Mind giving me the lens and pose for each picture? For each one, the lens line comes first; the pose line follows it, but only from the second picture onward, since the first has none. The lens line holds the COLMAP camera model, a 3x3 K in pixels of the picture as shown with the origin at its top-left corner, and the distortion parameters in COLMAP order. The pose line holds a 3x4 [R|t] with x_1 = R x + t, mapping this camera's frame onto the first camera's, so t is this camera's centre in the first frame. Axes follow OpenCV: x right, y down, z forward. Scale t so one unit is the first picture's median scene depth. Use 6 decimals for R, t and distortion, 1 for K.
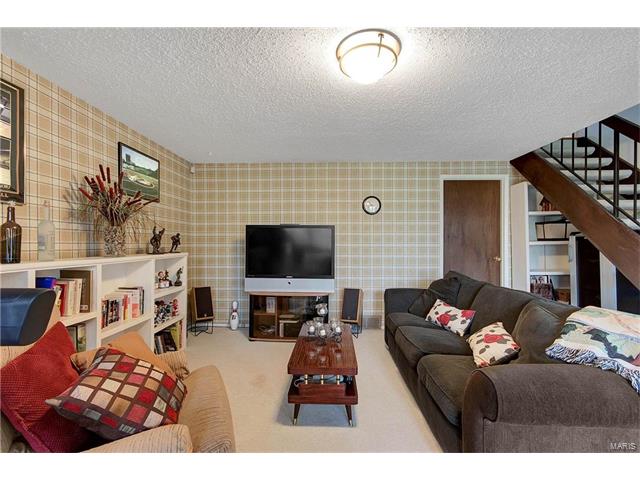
lens RADIAL K [[294.5, 0, 321.2], [0, 294.5, 240.9], [0, 0, 1]] dist [0.013187, 0.001289]
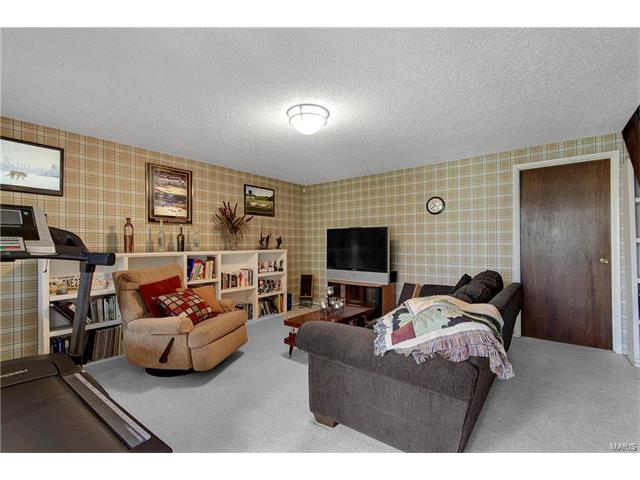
lens RADIAL K [[294.5, 0, 324.5], [0, 294.5, 240.8], [0, 0, 1]] dist [0.013187, 0.001289]
pose [[0.804164, -0.011277, -0.594301, 0.609883], [0.008688, 0.999936, -0.007219, 0.009514], [0.594344, 0.000642, 0.804211, -0.084446]]
